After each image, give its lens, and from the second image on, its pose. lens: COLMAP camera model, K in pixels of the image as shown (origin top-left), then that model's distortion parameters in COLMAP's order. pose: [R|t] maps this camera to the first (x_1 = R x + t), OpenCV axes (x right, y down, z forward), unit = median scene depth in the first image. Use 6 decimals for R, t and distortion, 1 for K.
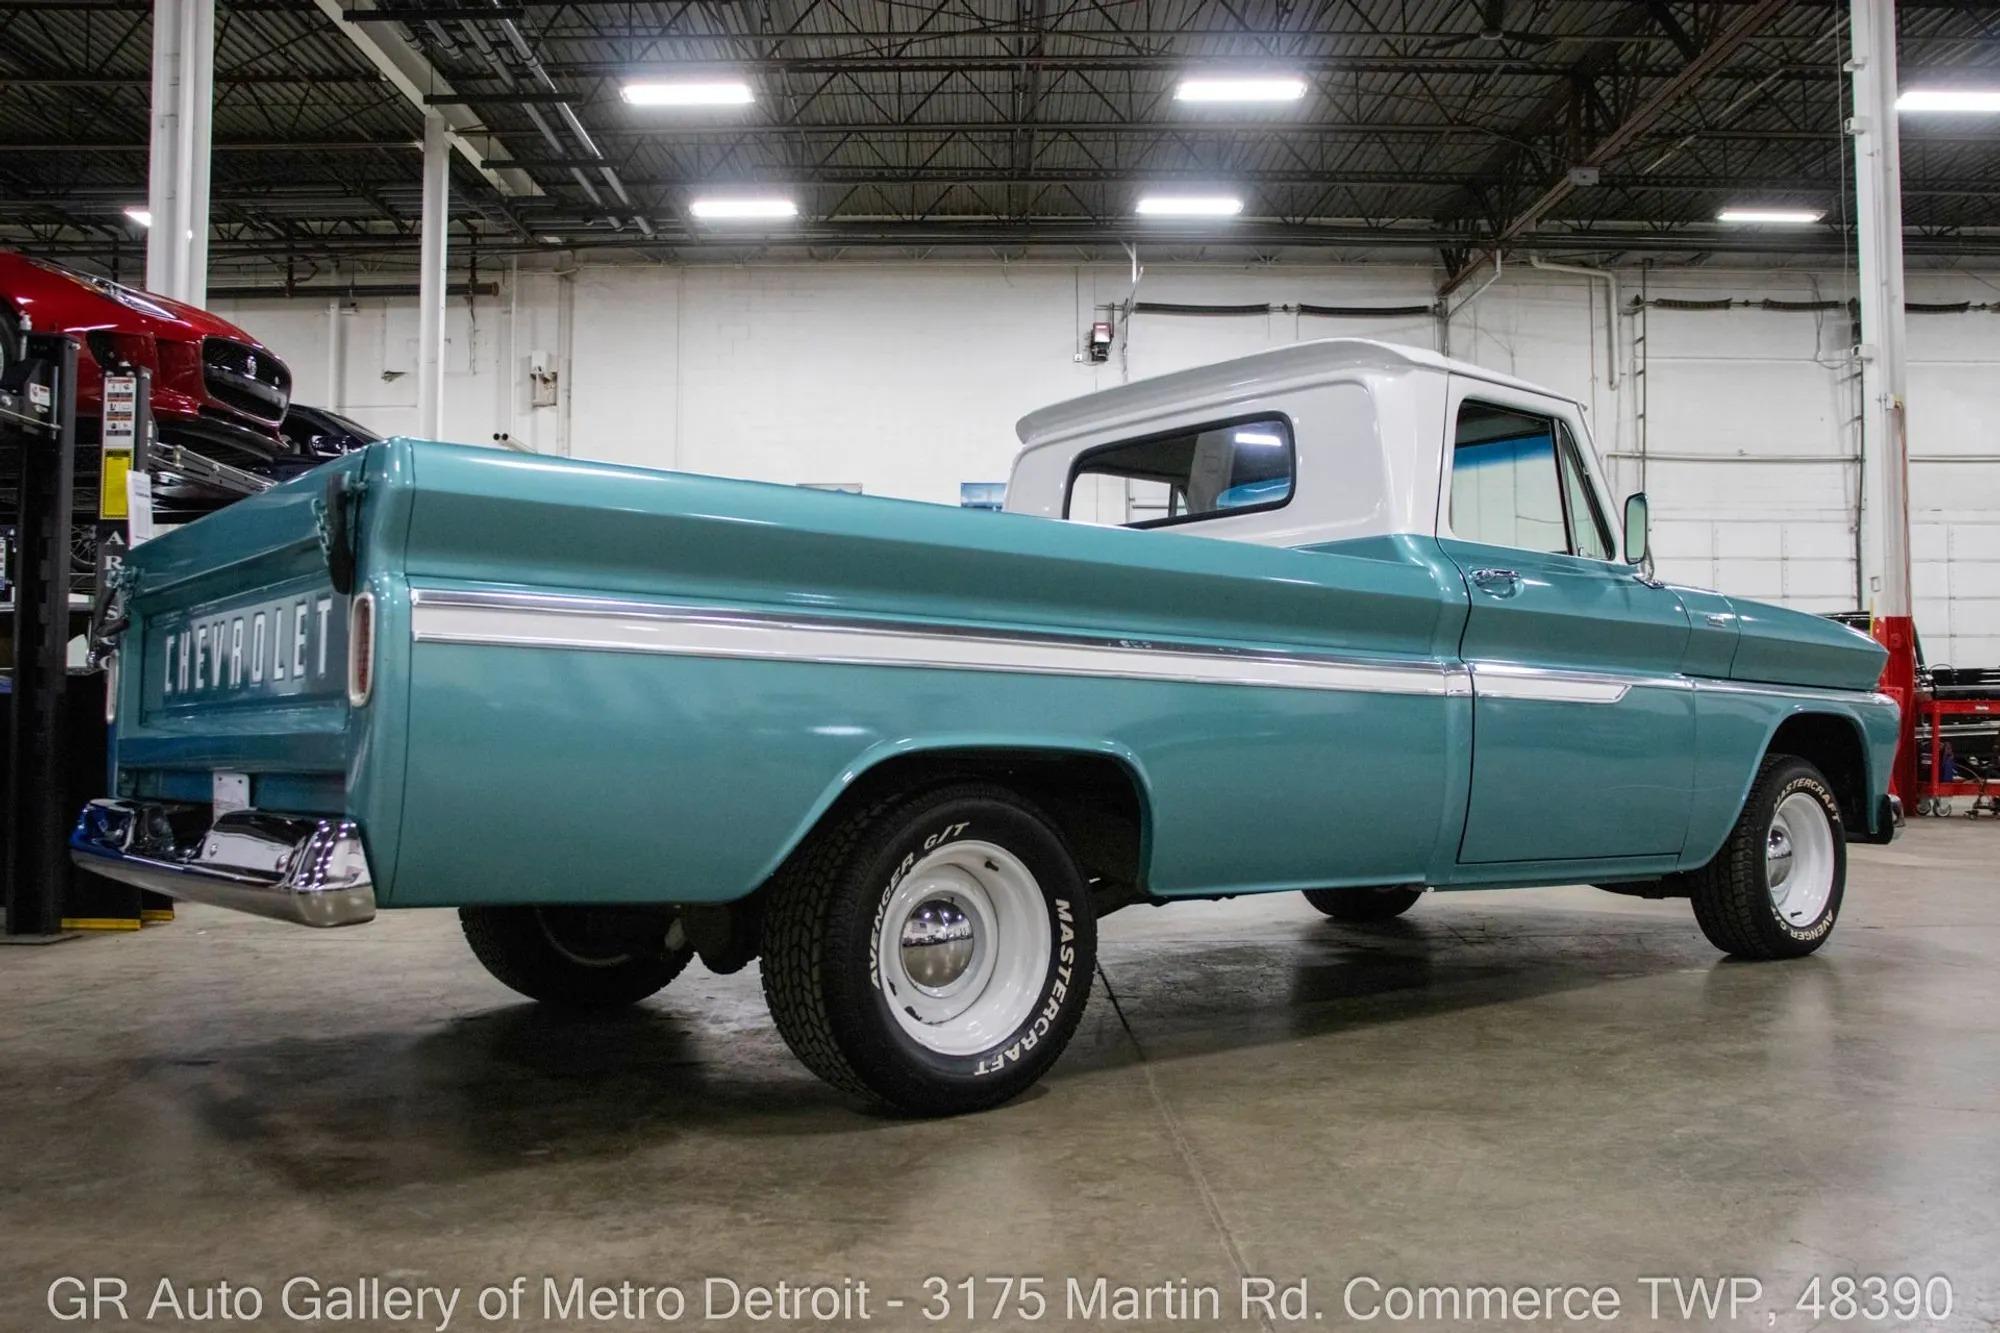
lens RADIAL K [[1754.7, 0, 1005.8], [0, 1754.7, 657.2], [0, 0, 1]] dist [-0.099936, 0.028618]
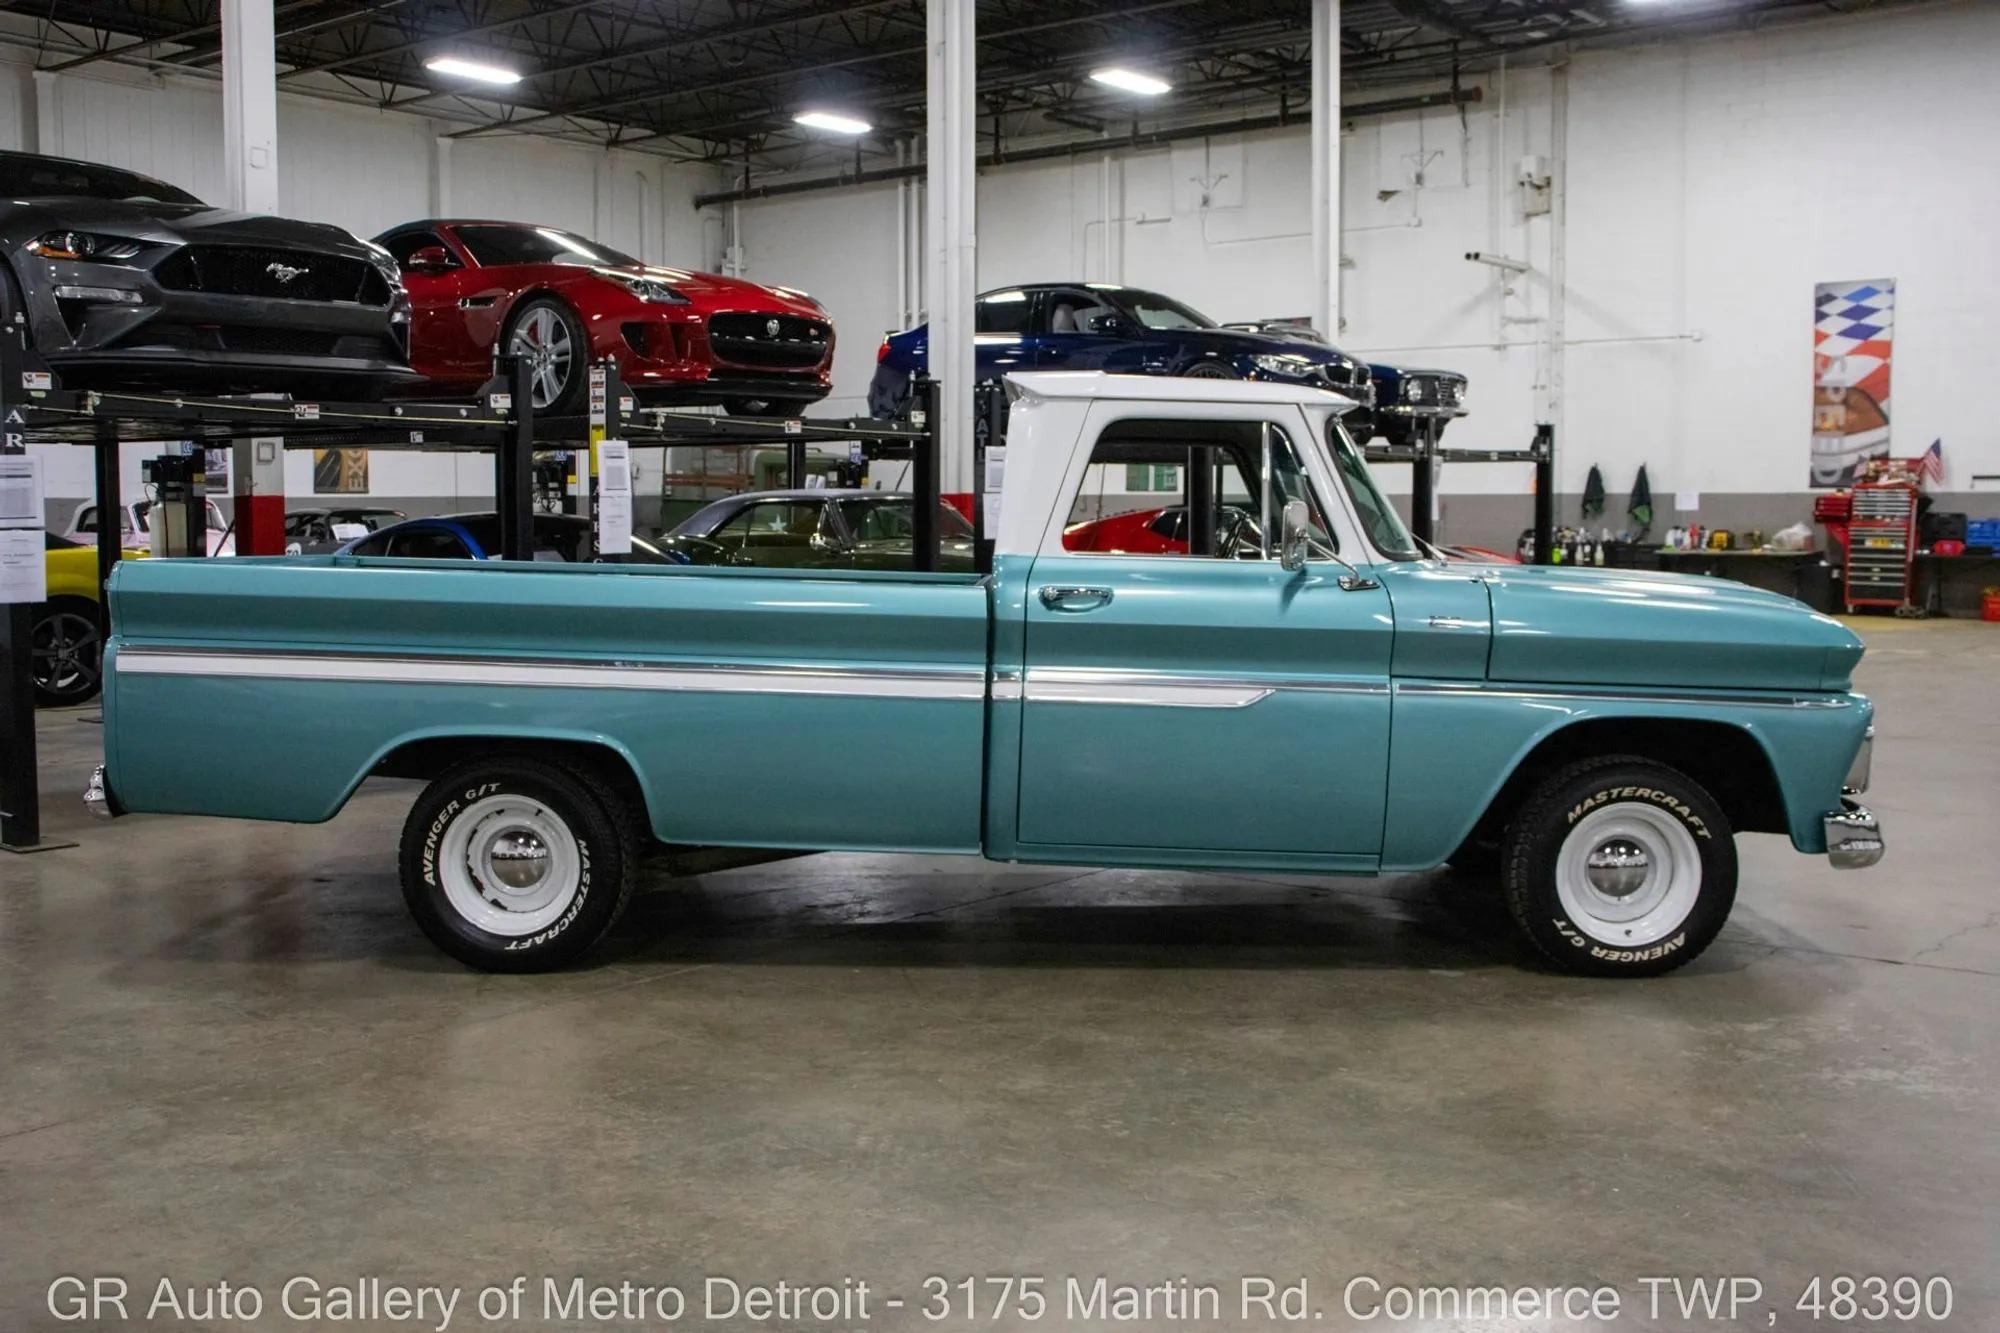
lens RADIAL K [[1954.1, 0, 1004.2], [0, 1954.1, 671.1], [0, 0, 1]] dist [-0.050487, 0.000000]
pose [[0.773691, 0.056950, -0.630998, 0.708237], [0.018555, 0.993488, 0.112417, -0.094045], [0.633291, -0.098685, 0.767596, 0.001687]]
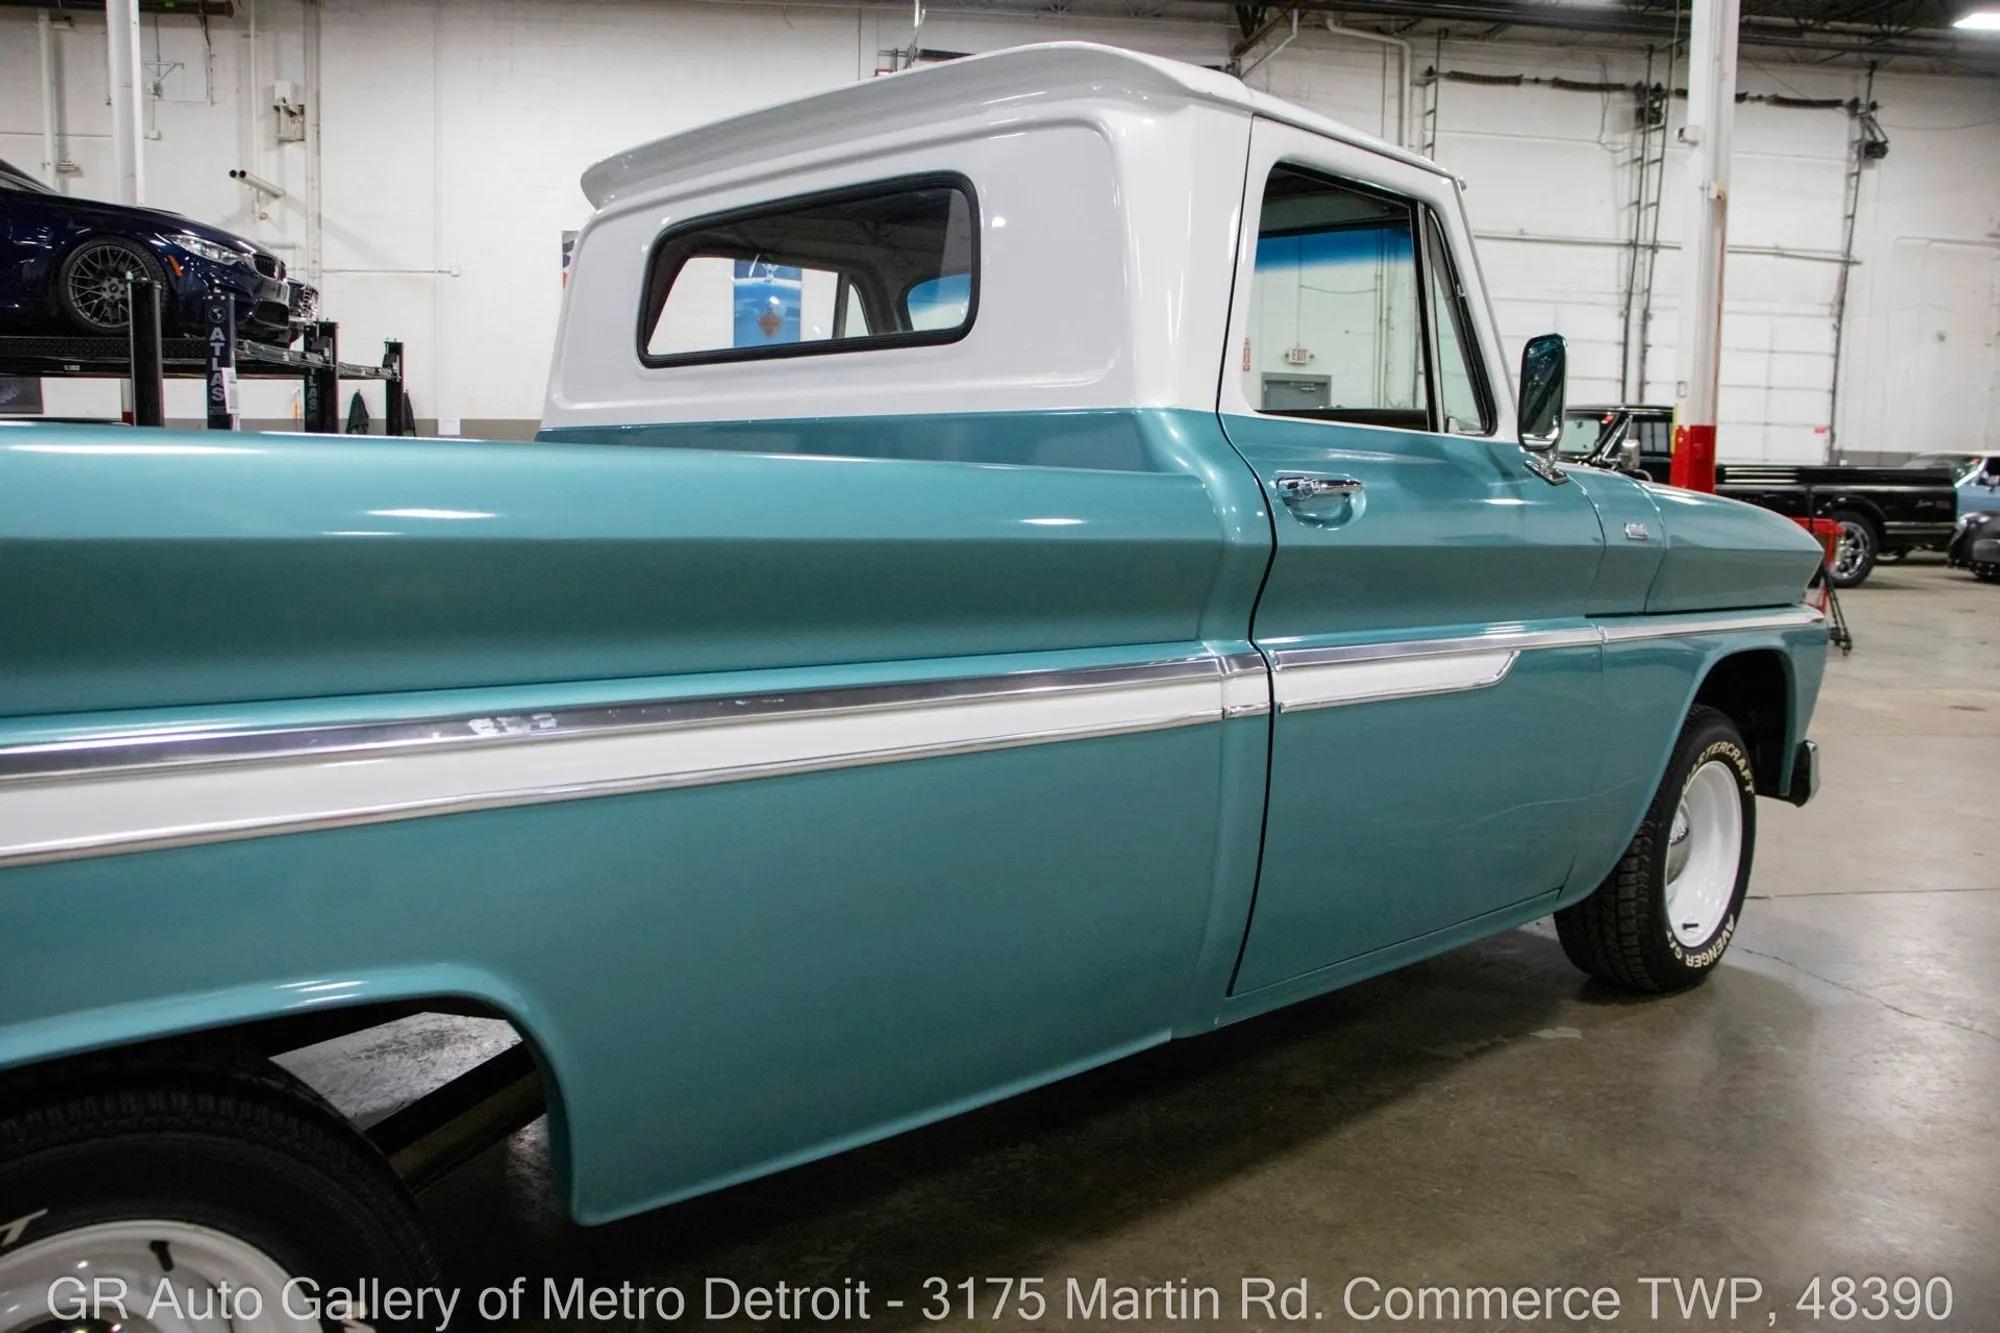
lens RADIAL K [[1619.0, 0, 1001.2], [0, 1619.0, 658.8], [0, 0, 1]] dist [-0.142821, 0.101357]
pose [[0.993496, 0.006189, 0.113694, 0.082180], [-0.024374, 0.986934, 0.159269, -0.048942], [-0.111223, -0.161005, 0.980667, 0.336108]]
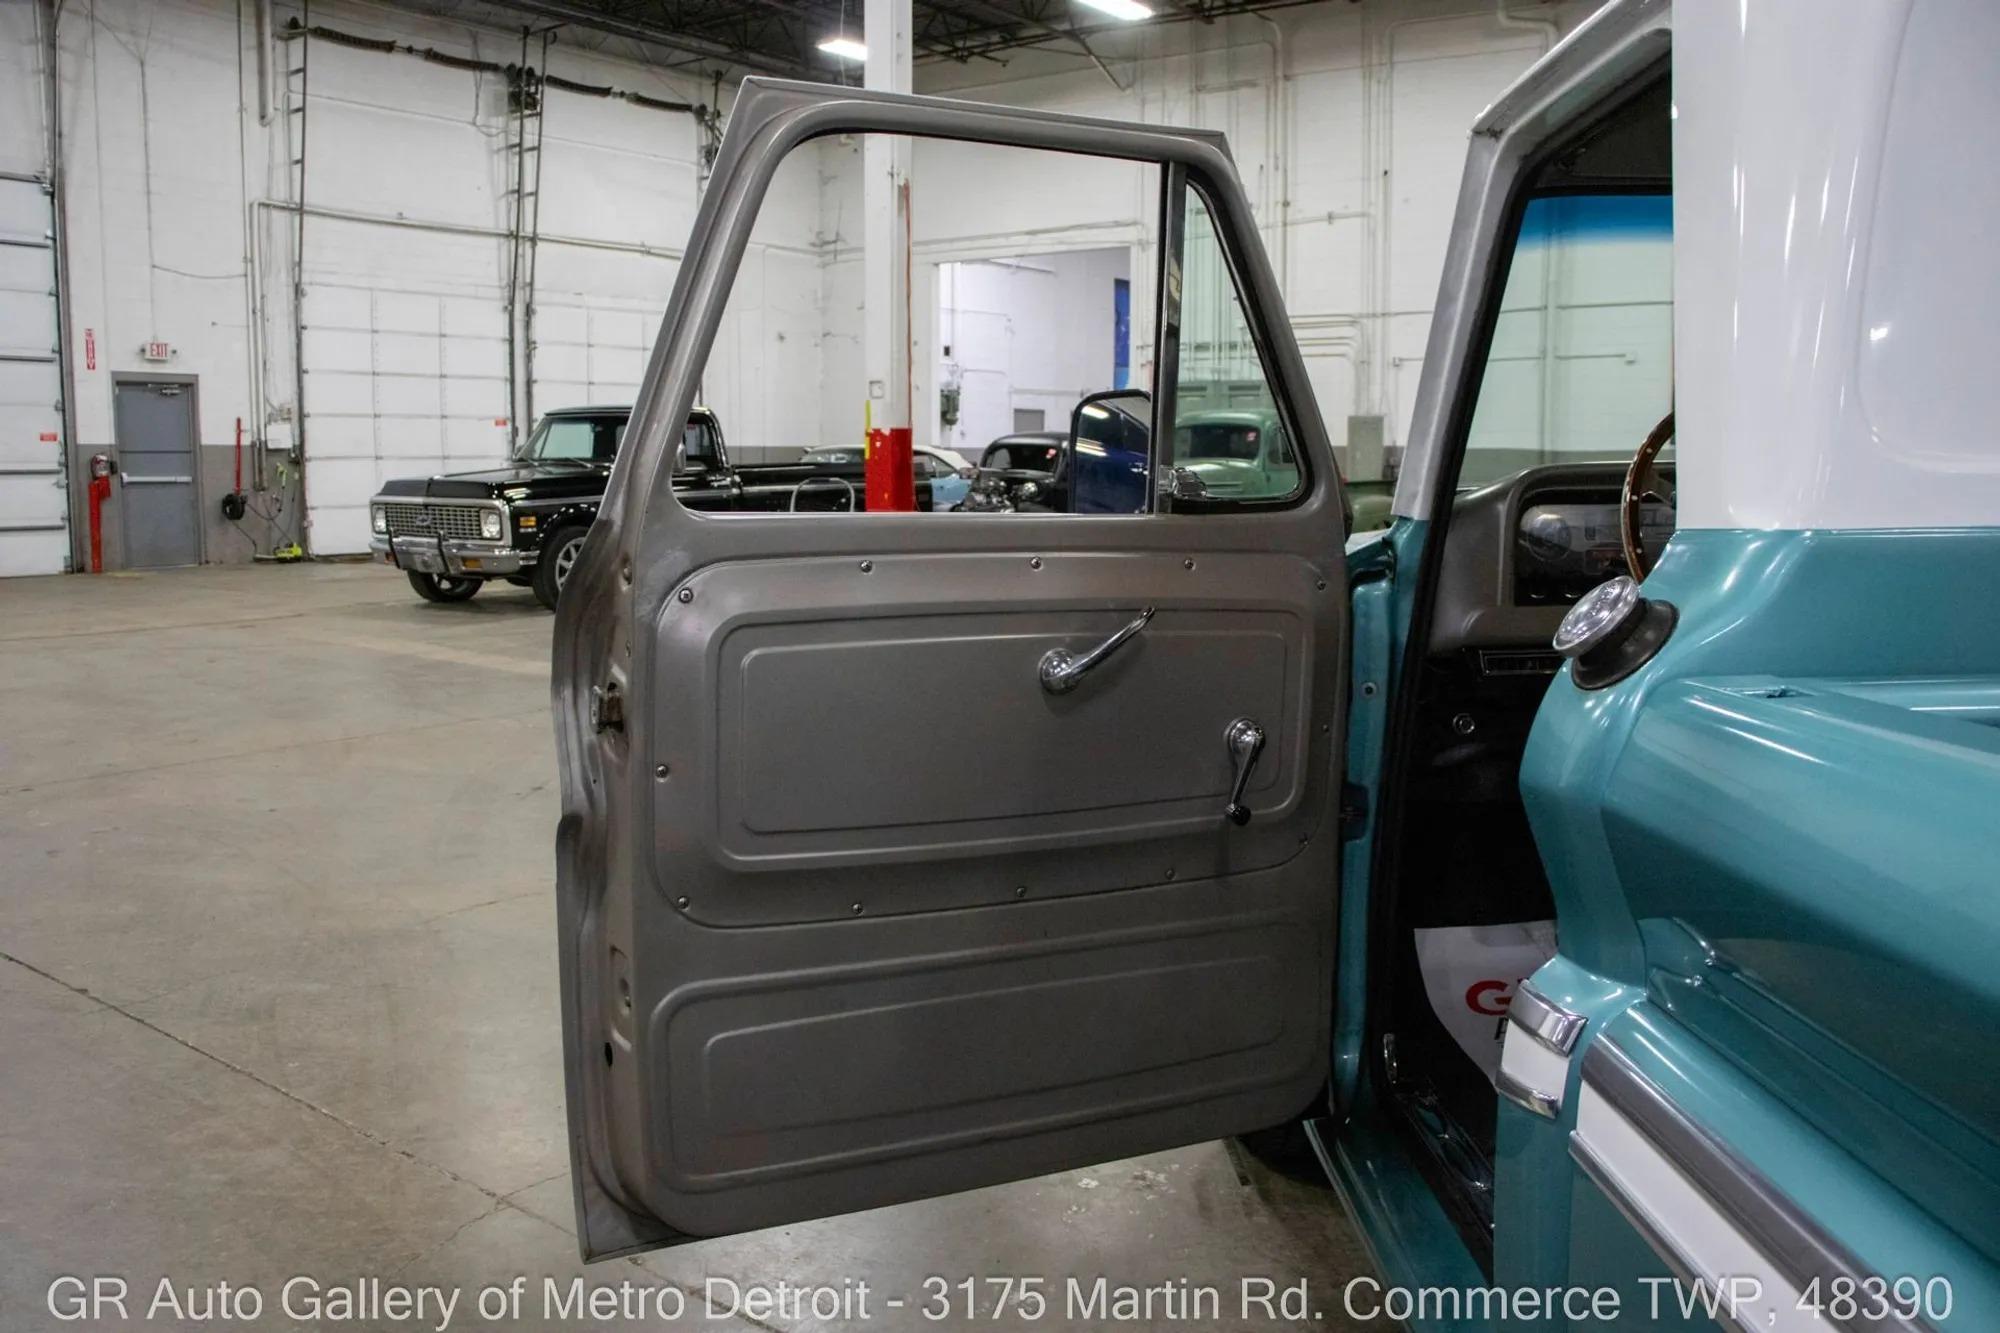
lens RADIAL K [[1619.0, 0, 1012.3], [0, 1619.0, 657.6], [0, 0, 1]] dist [-0.142821, 0.101357]
pose [[0.615584, -0.091916, 0.782693, -0.186486], [-0.027696, 0.990038, 0.138049, -0.044356], [-0.787585, -0.106658, 0.606906, 0.839245]]
